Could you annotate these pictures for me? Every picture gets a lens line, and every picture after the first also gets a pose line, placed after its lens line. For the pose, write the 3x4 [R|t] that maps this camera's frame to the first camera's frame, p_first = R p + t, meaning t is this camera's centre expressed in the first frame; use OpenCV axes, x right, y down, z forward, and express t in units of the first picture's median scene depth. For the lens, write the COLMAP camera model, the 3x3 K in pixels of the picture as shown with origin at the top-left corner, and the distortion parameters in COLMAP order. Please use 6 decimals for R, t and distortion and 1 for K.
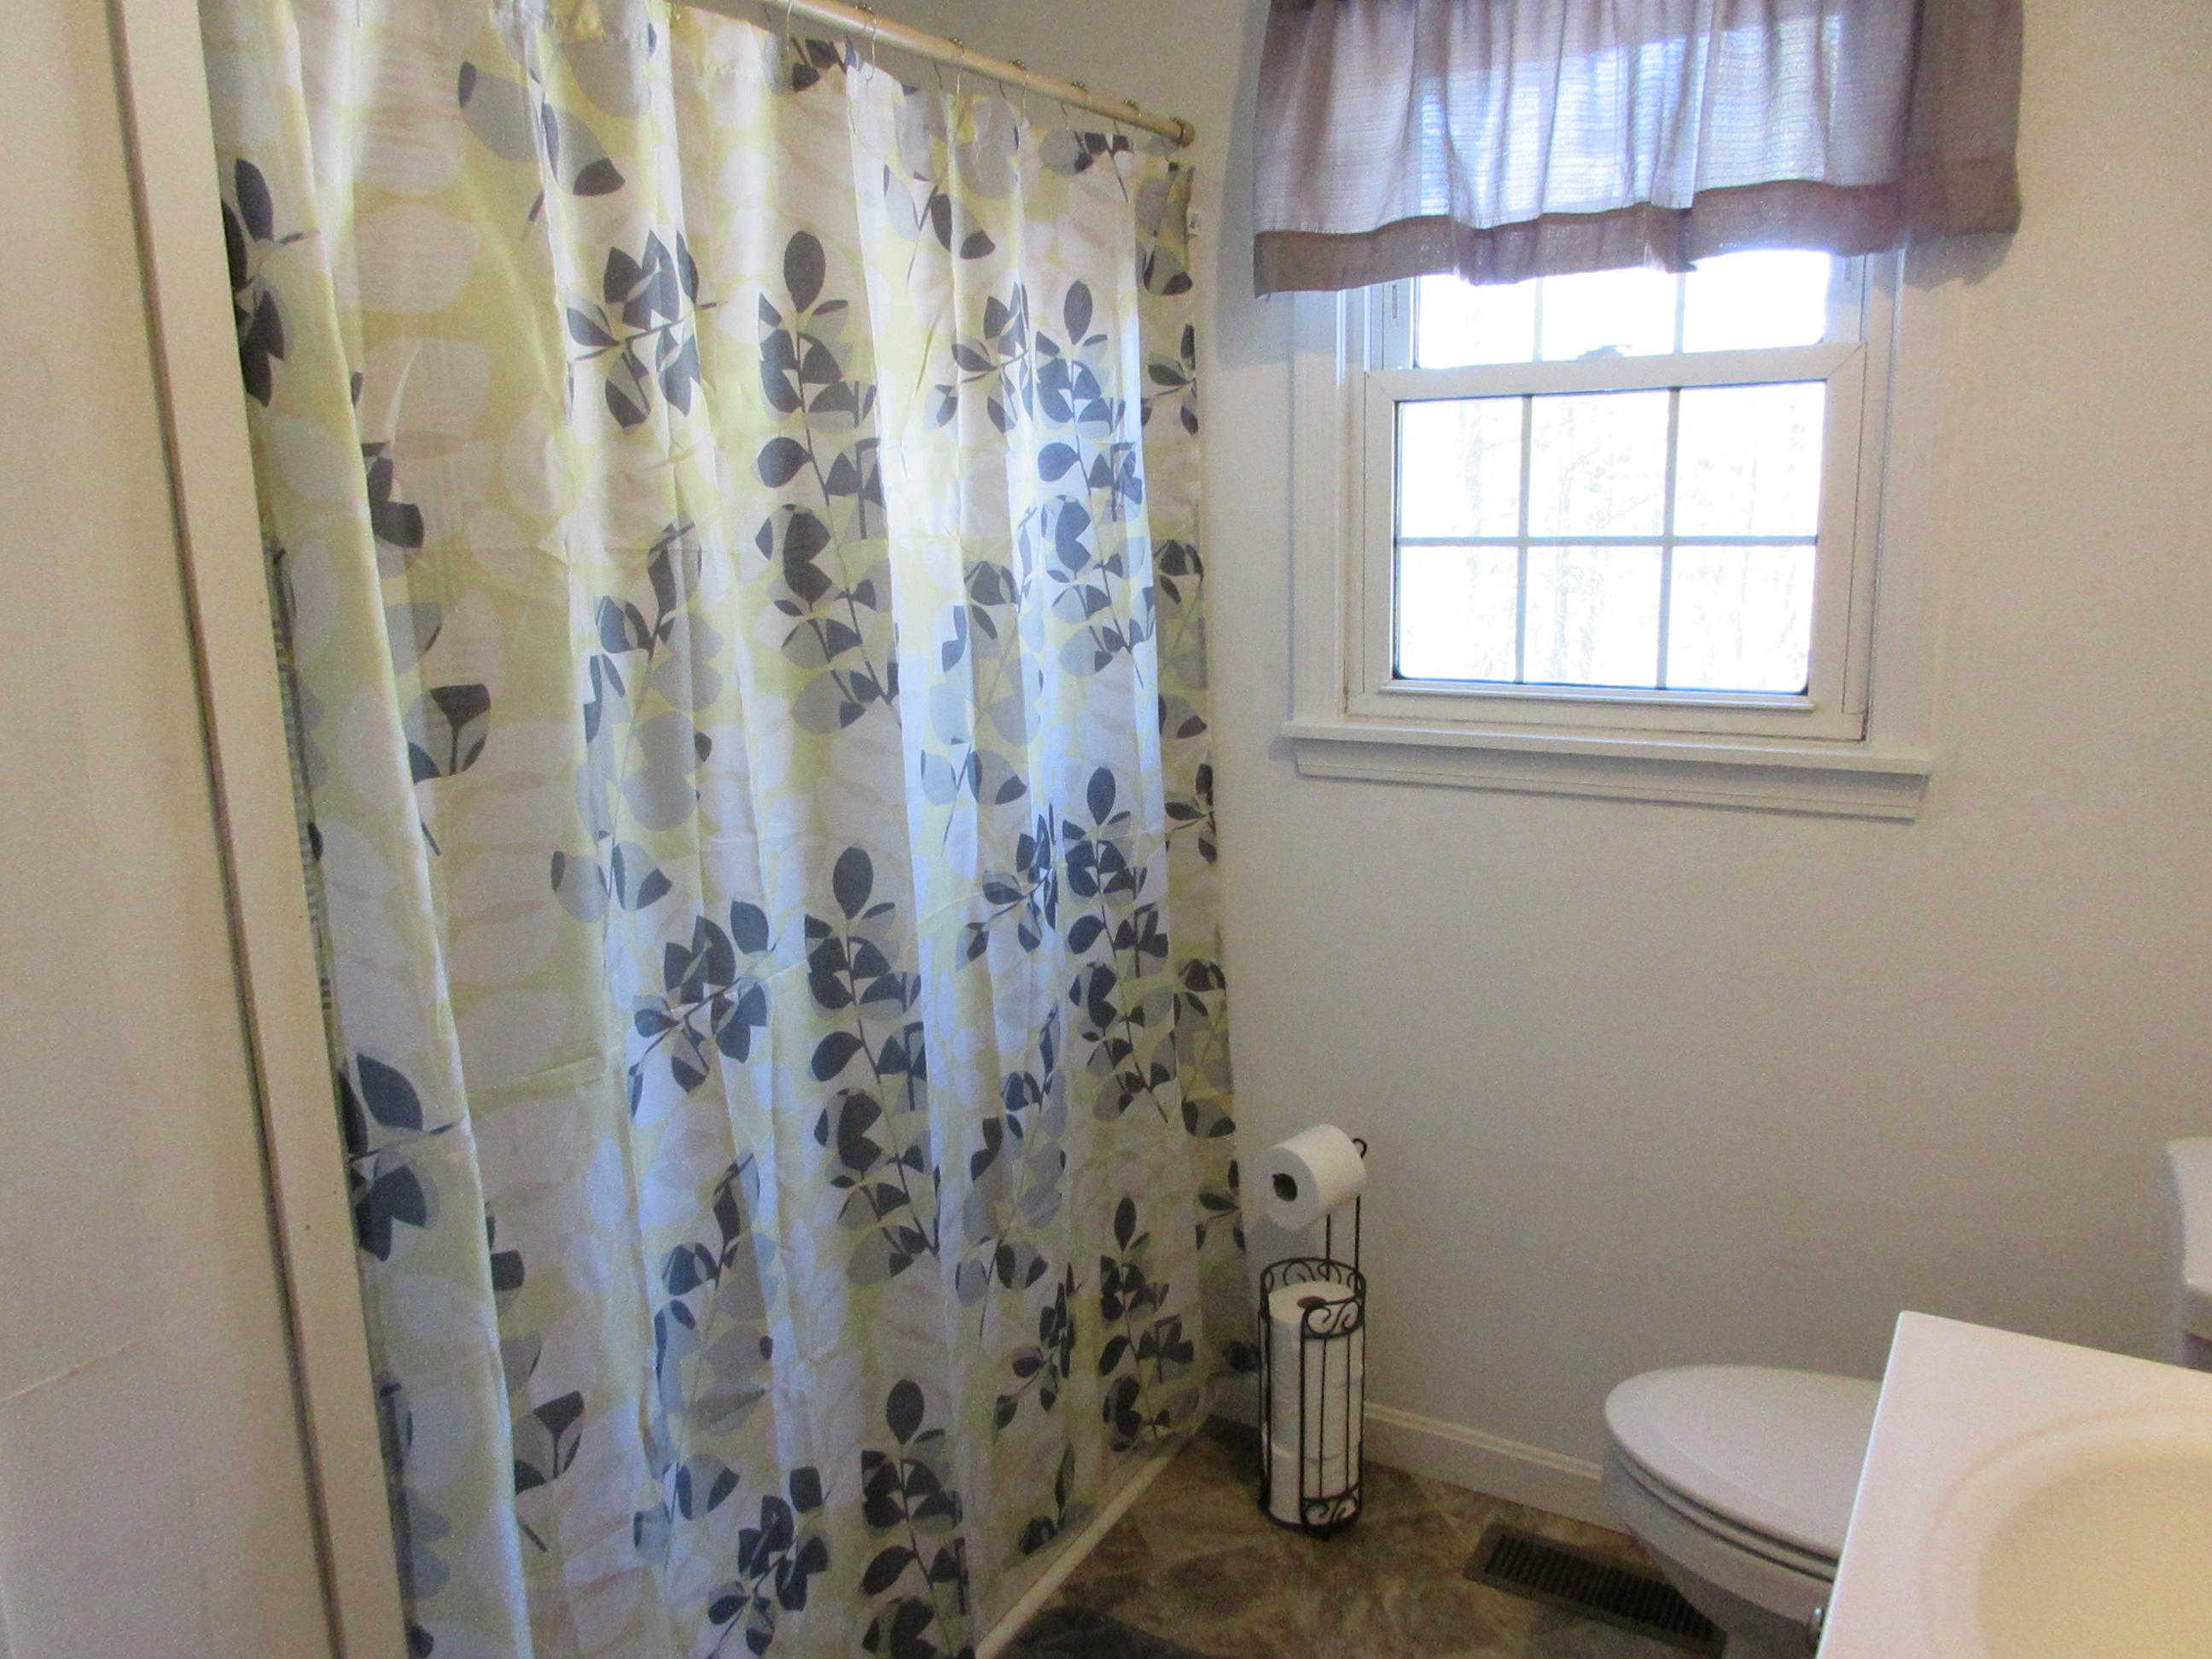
lens RADIAL K [[1641.3, 0, 1107.2], [0, 1641.3, 823.7], [0, 0, 1]] dist [-0.002265, 0.002219]
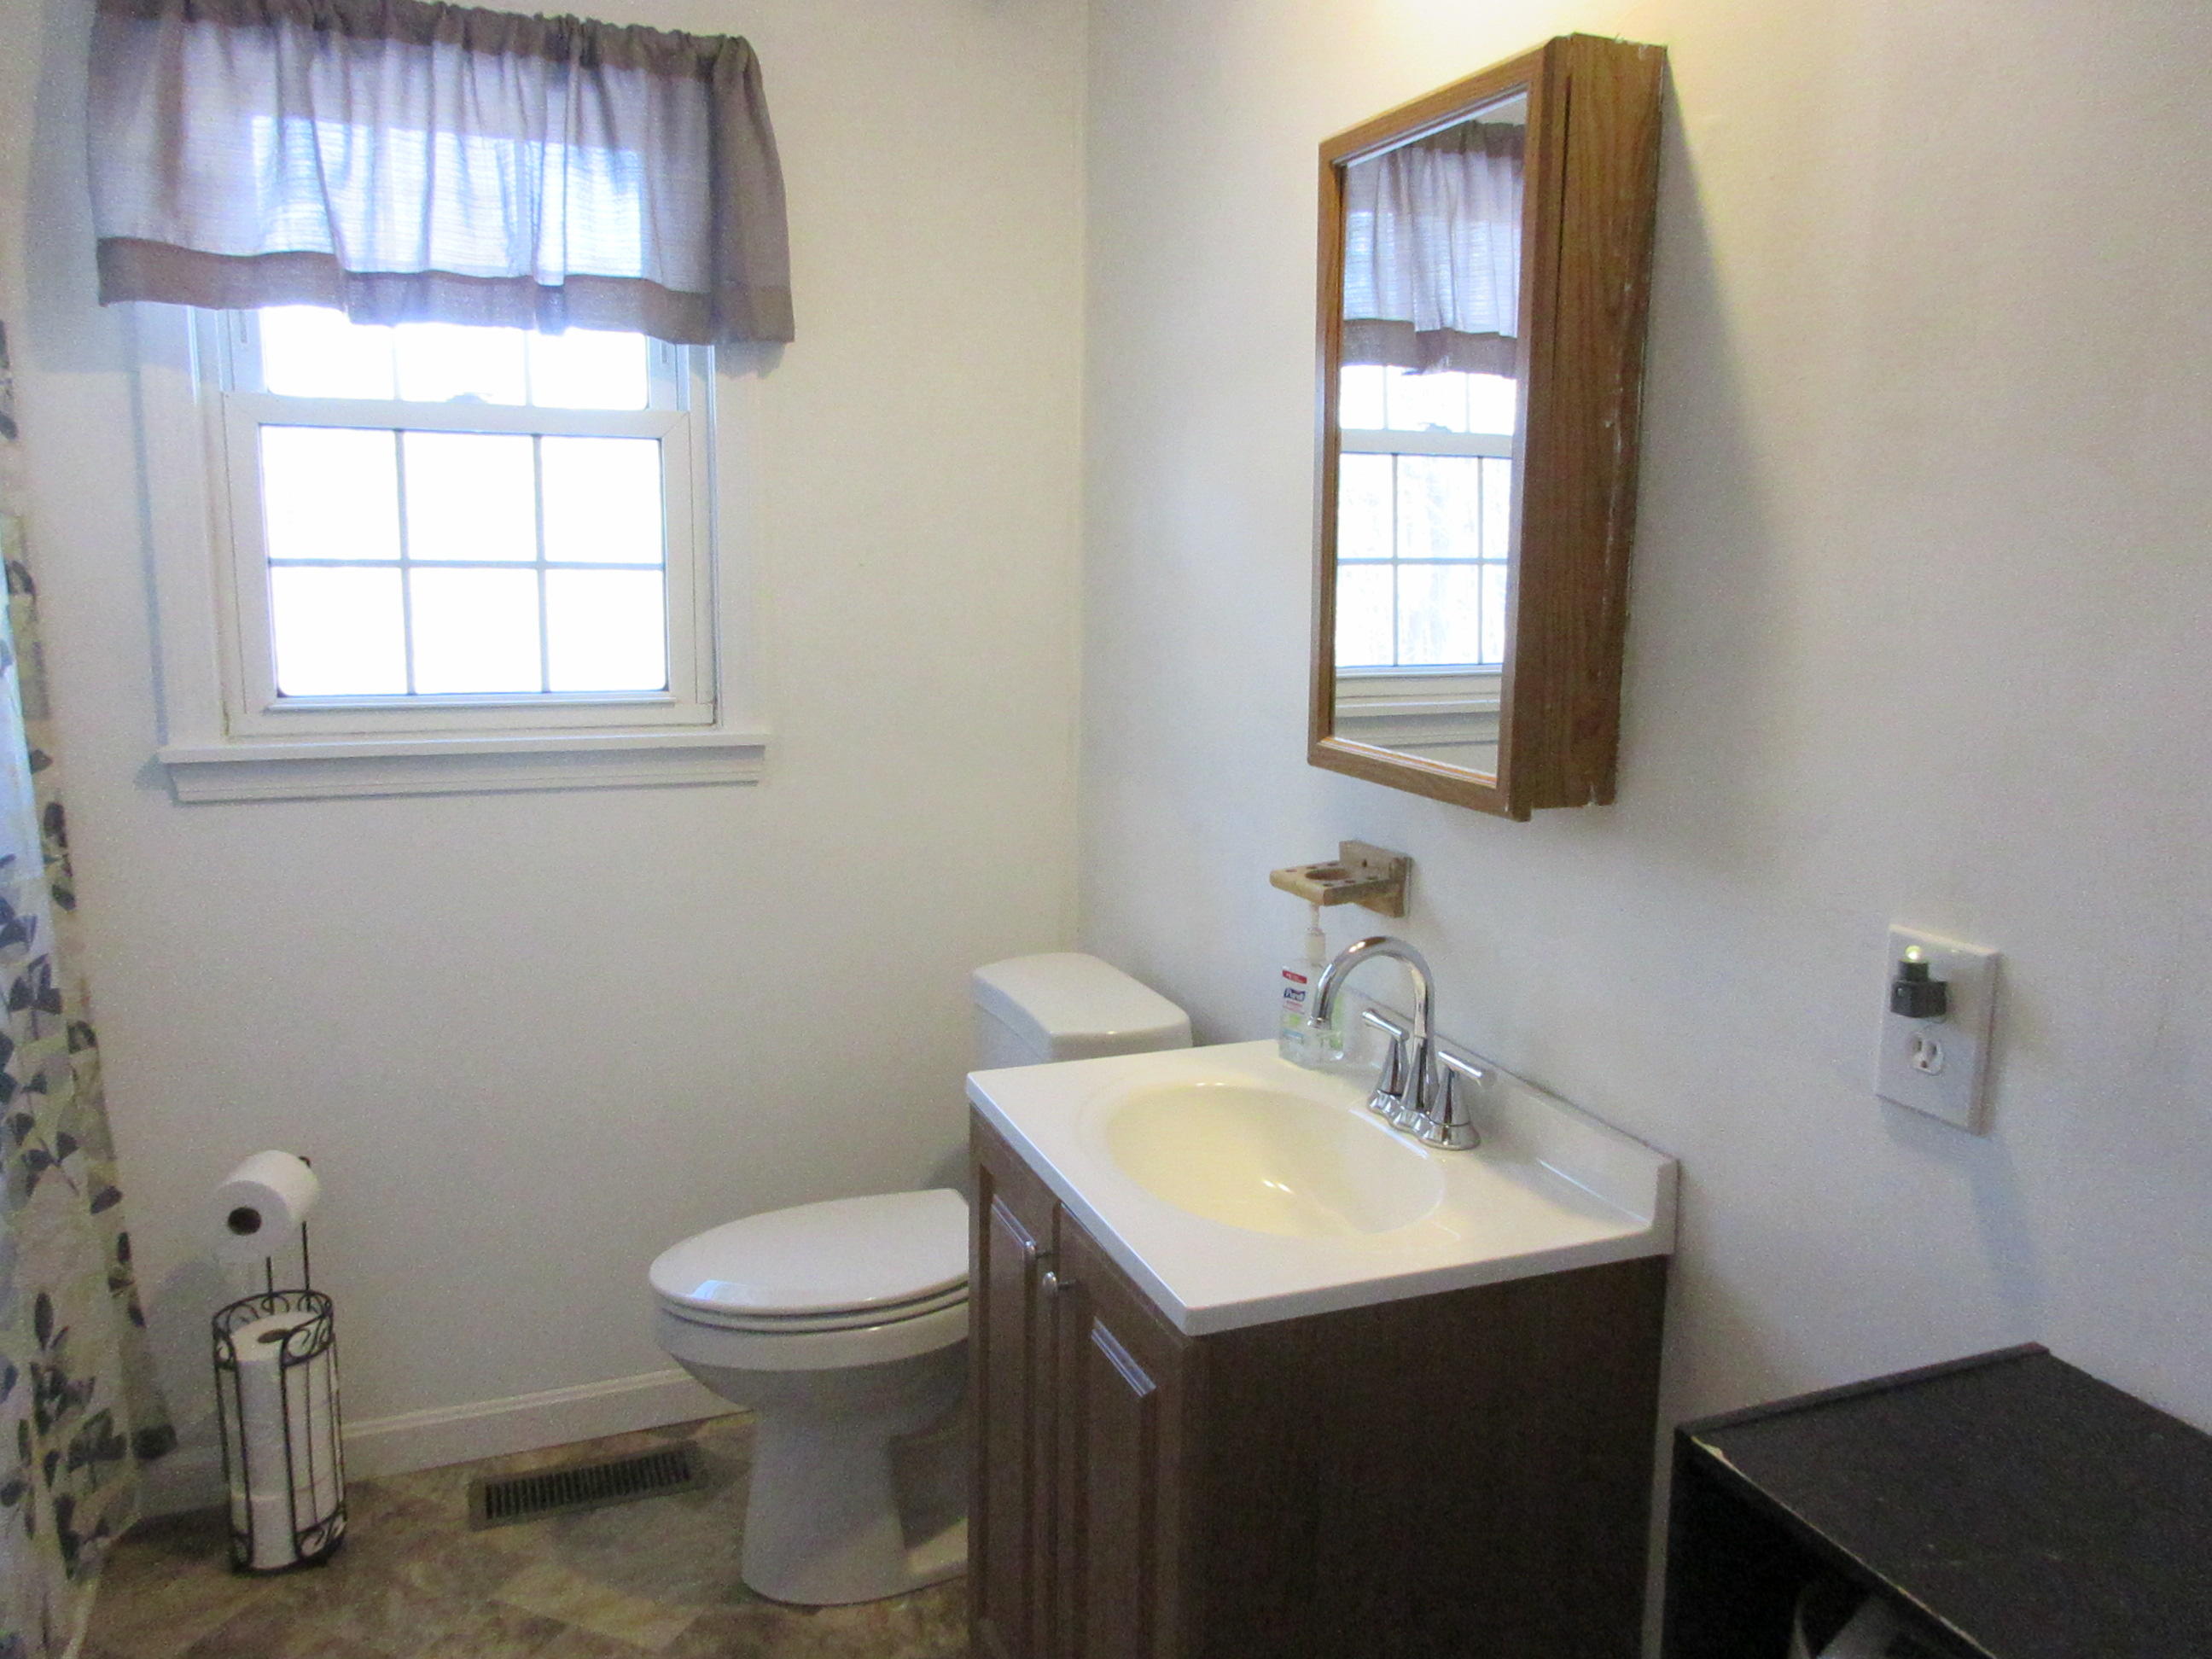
lens RADIAL K [[1641.3, 0, 1097.9], [0, 1641.3, 831.0], [0, 0, 1]] dist [-0.002265, 0.002219]
pose [[0.617404, -0.101613, 0.780056, -0.311739], [0.127548, 0.991432, 0.028195, 0.029438], [-0.776237, 0.082087, 0.625074, -0.018181]]
